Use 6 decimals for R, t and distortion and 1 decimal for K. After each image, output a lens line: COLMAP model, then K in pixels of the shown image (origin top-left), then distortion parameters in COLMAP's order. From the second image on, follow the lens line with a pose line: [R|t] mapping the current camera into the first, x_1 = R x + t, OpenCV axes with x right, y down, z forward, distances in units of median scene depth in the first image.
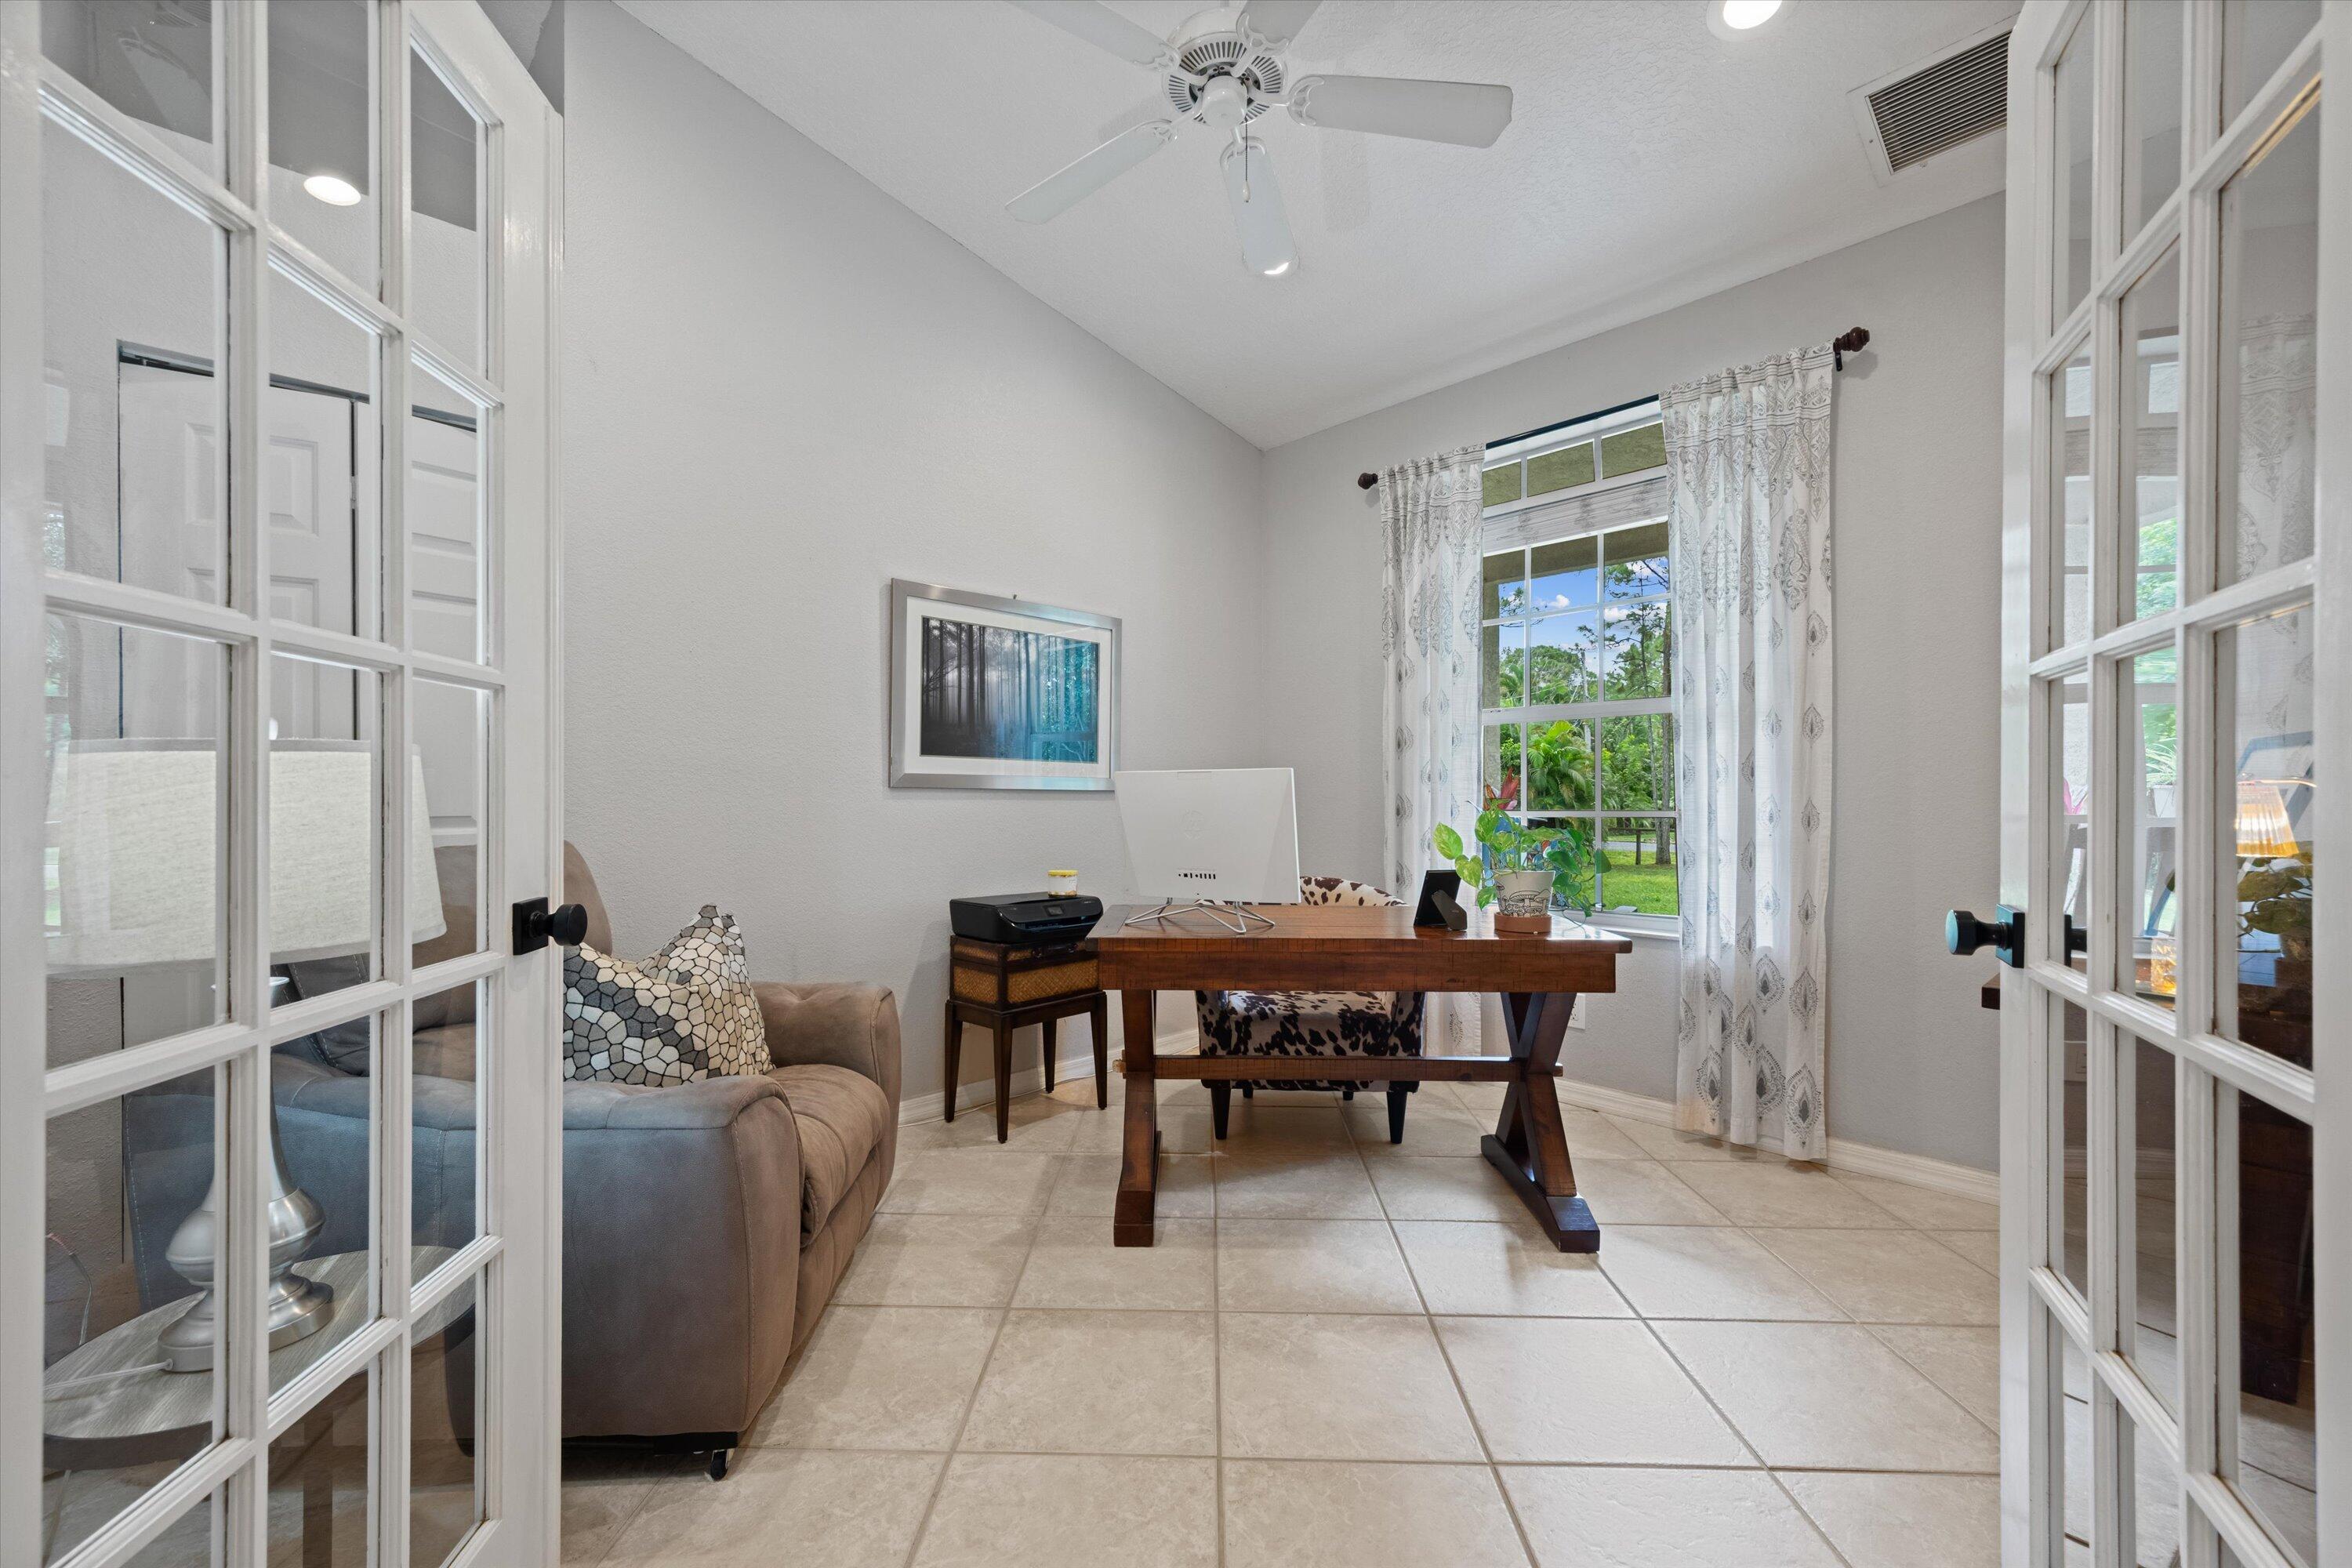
lens RADIAL K [[950.5, 0, 1176.0], [0, 950.5, 784.0], [0, 0, 1]] dist [0.001242, -0.000010]
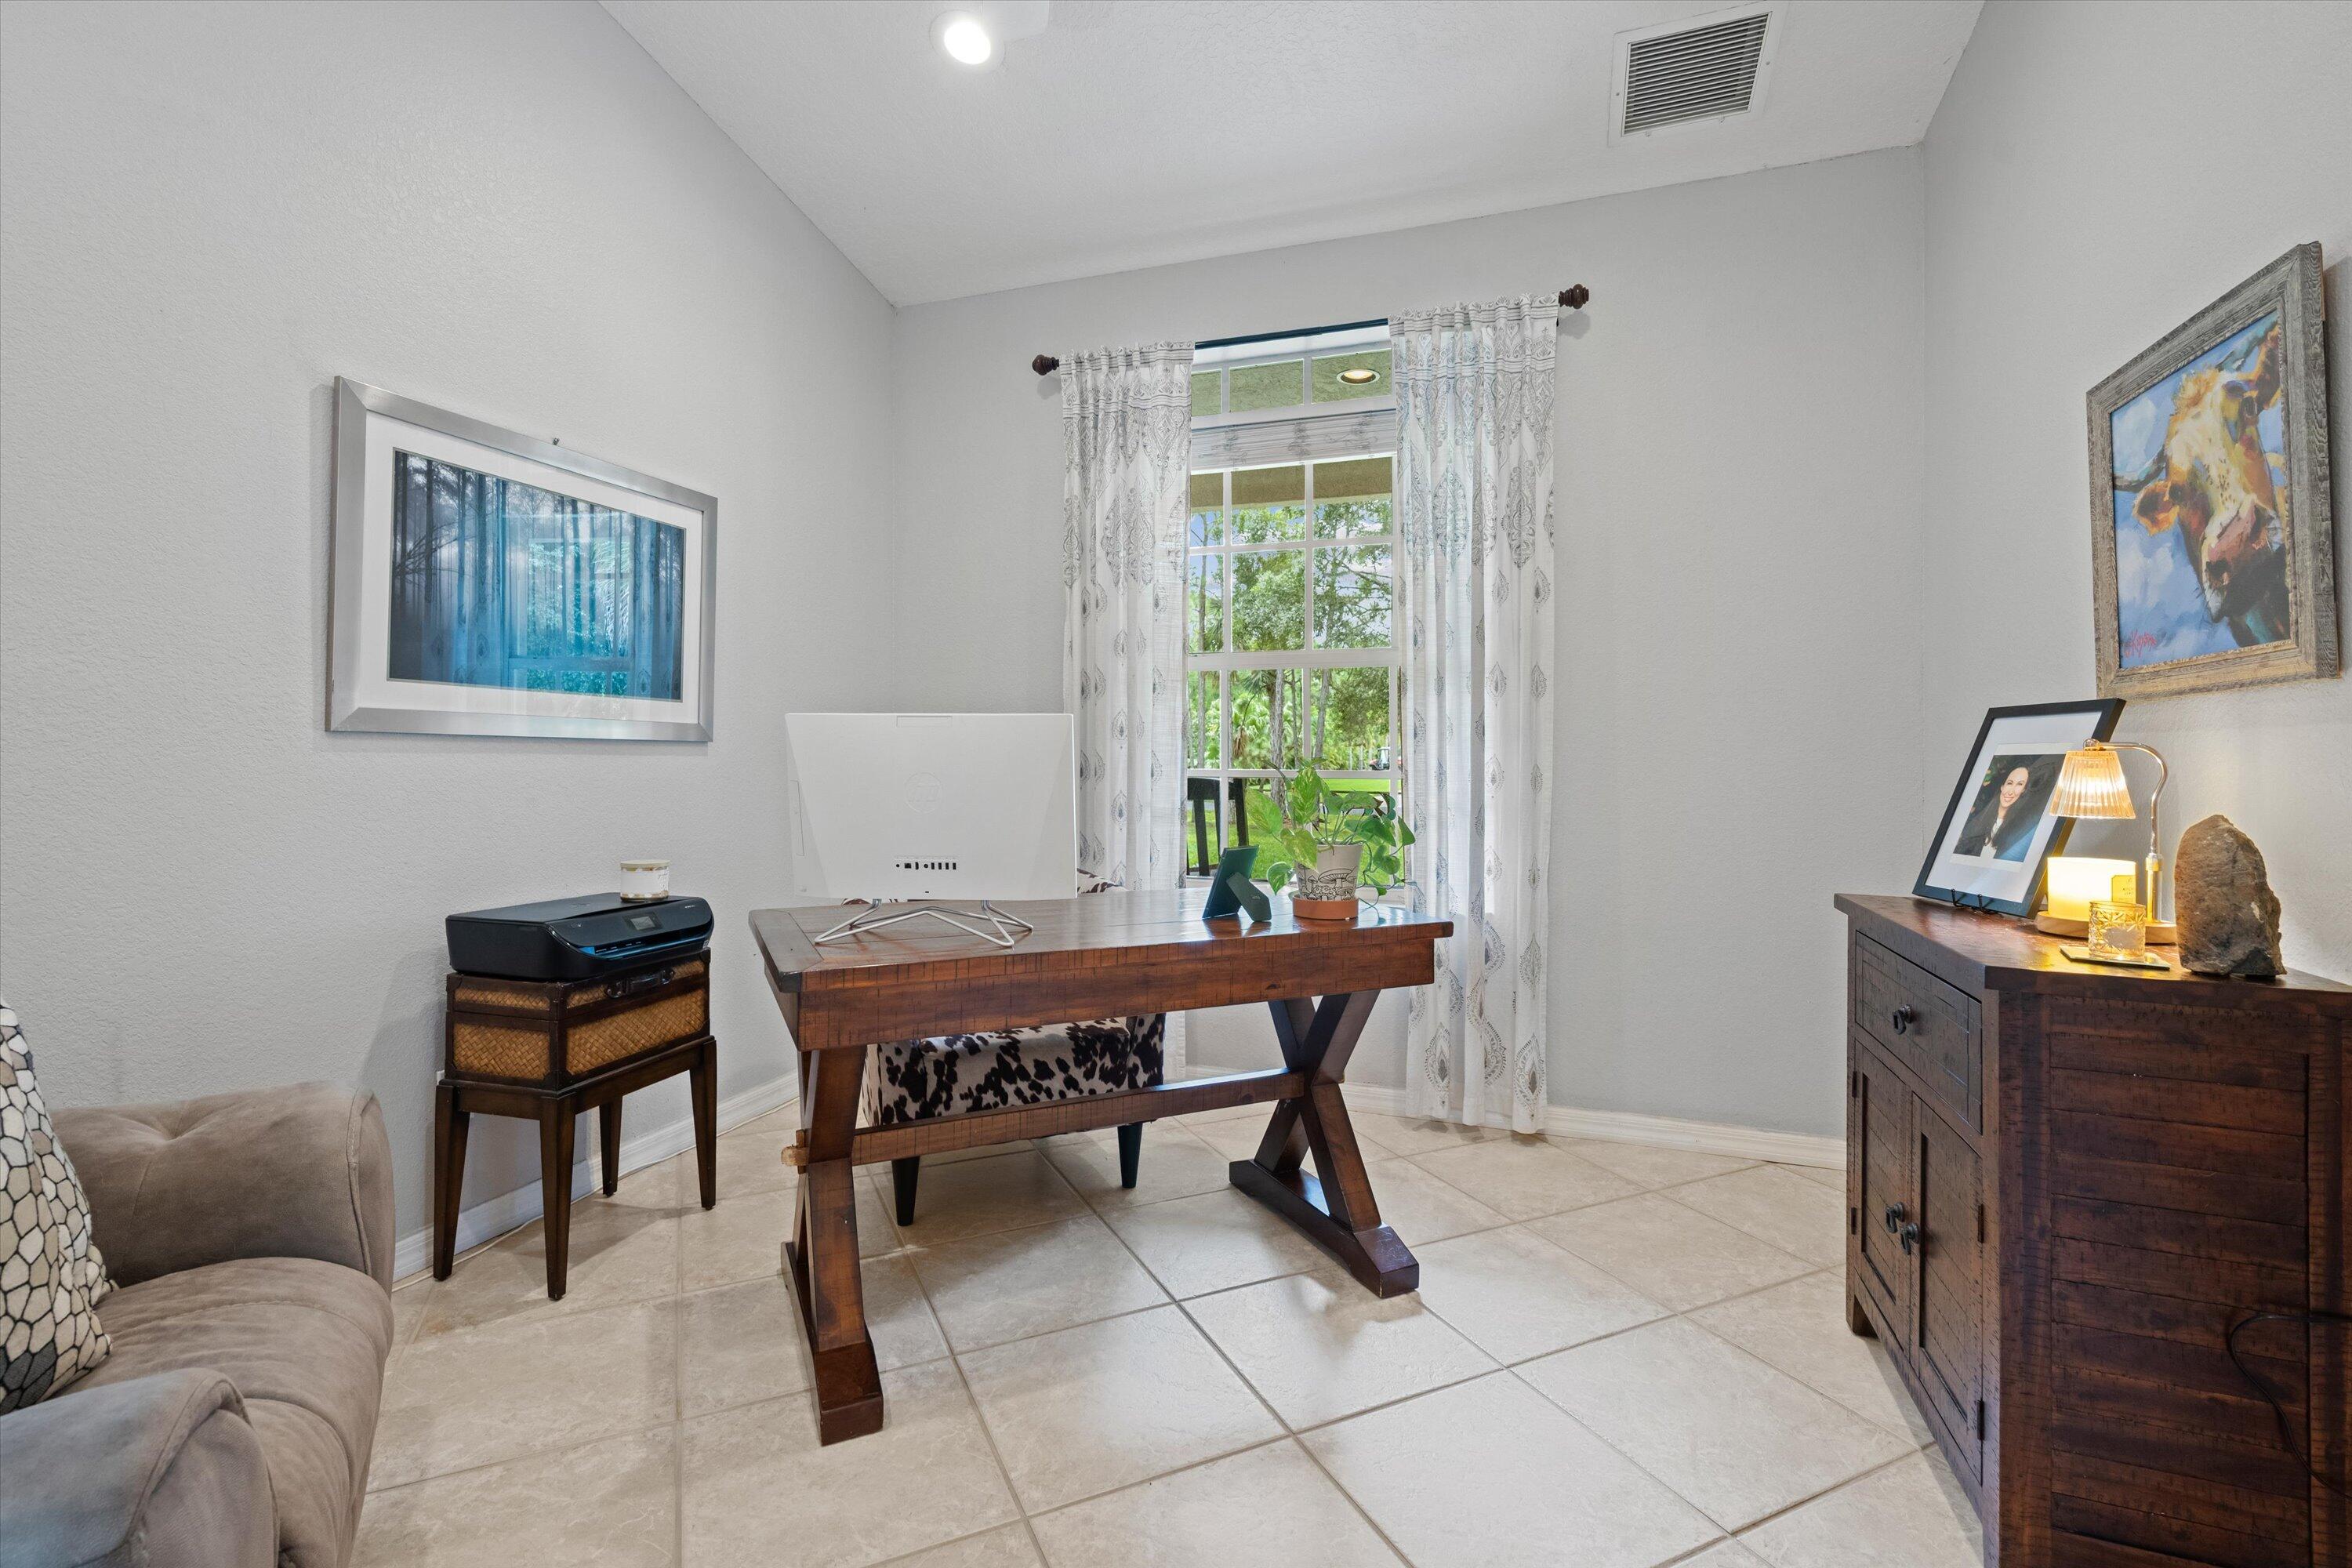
lens RADIAL K [[1051.8, 0, 1179.5], [0, 1051.8, 741.6], [0, 0, 1]] dist [0.000494, -0.000018]
pose [[0.889877, 0.013378, 0.456004, -0.137380], [-0.014614, 0.999893, -0.000816, 0.003196], [-0.455966, -0.005938, 0.889977, 0.194207]]
